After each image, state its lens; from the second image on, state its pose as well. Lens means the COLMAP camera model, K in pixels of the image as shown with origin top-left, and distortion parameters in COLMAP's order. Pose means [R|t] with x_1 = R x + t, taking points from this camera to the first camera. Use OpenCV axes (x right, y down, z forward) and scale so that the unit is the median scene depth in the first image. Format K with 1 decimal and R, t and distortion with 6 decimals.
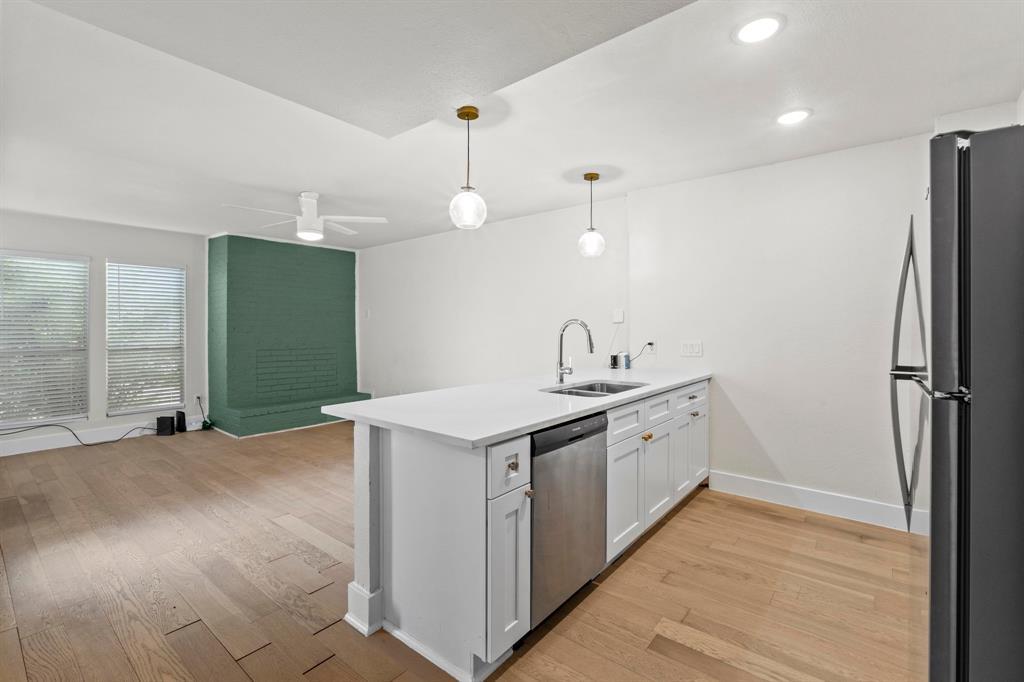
lens RADIAL K [[444.4, 0, 505.1], [0, 444.4, 327.8], [0, 0, 1]] dist [-0.000678, -0.000628]
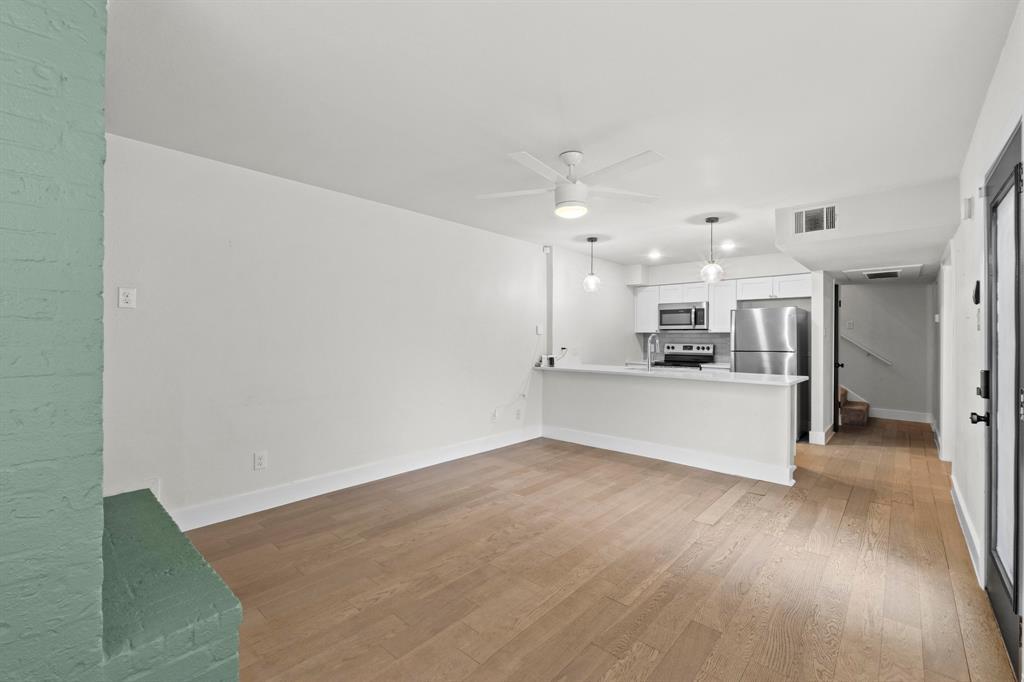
lens RADIAL K [[444.4, 0, 508.7], [0, 444.4, 341.8], [0, 0, 1]] dist [-0.000678, -0.000628]
pose [[0.045396, -0.003767, 0.998962, -1.547962], [-0.008118, 0.999958, 0.004140, 0.010250], [-0.998936, -0.008298, 0.045363, 1.408691]]
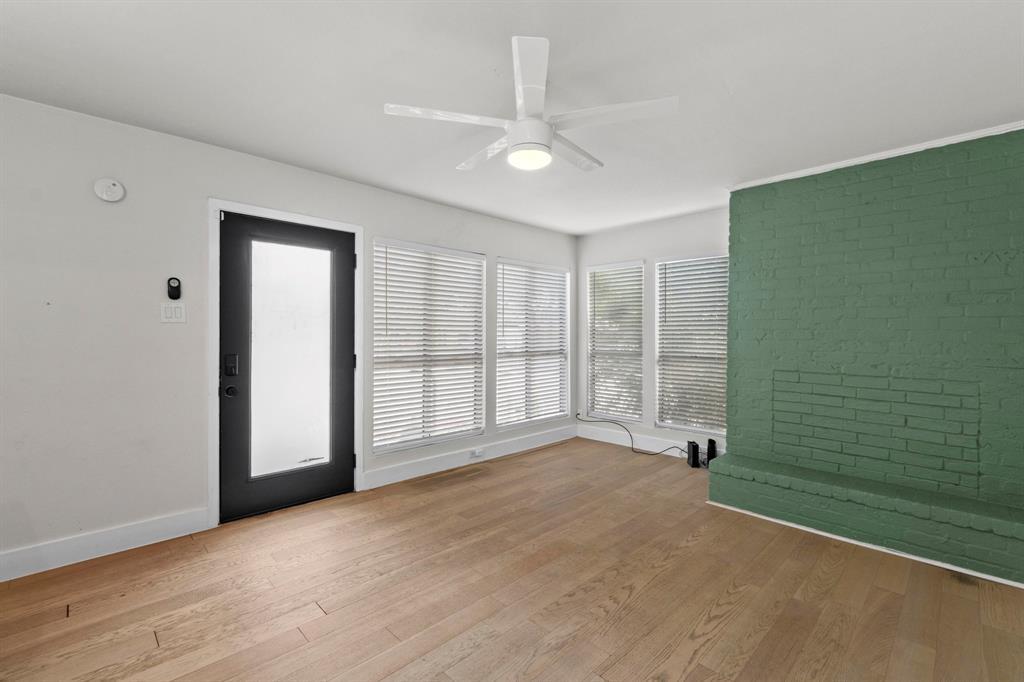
lens RADIAL K [[444.4, 0, 505.4], [0, 444.4, 338.6], [0, 0, 1]] dist [-0.000678, -0.000628]
pose [[-0.118875, 0.009915, -0.992860, 0.125554], [-0.003959, 0.999937, 0.010460, 0.006384], [0.992901, 0.005174, -0.118828, 1.365641]]
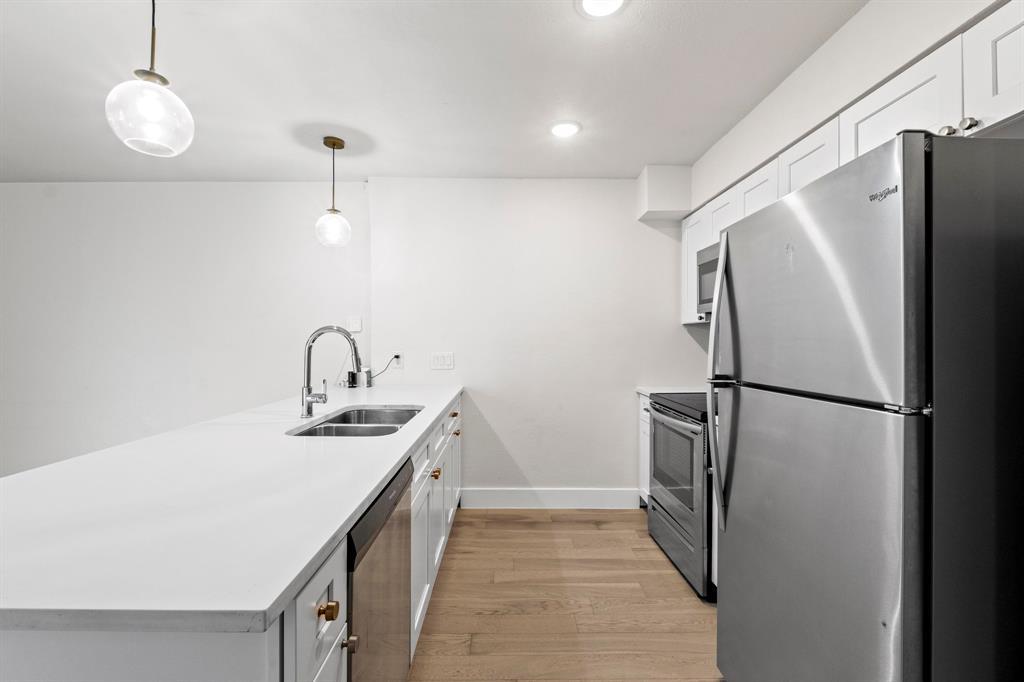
lens RADIAL K [[444.4, 0, 509.4], [0, 444.4, 341.3], [0, 0, 1]] dist [-0.000678, -0.000628]
pose [[0.766805, -0.004342, 0.641865, -0.079071], [-0.000934, 0.999969, 0.007880, -0.000564], [-0.641879, -0.006642, 0.766777, 0.252626]]
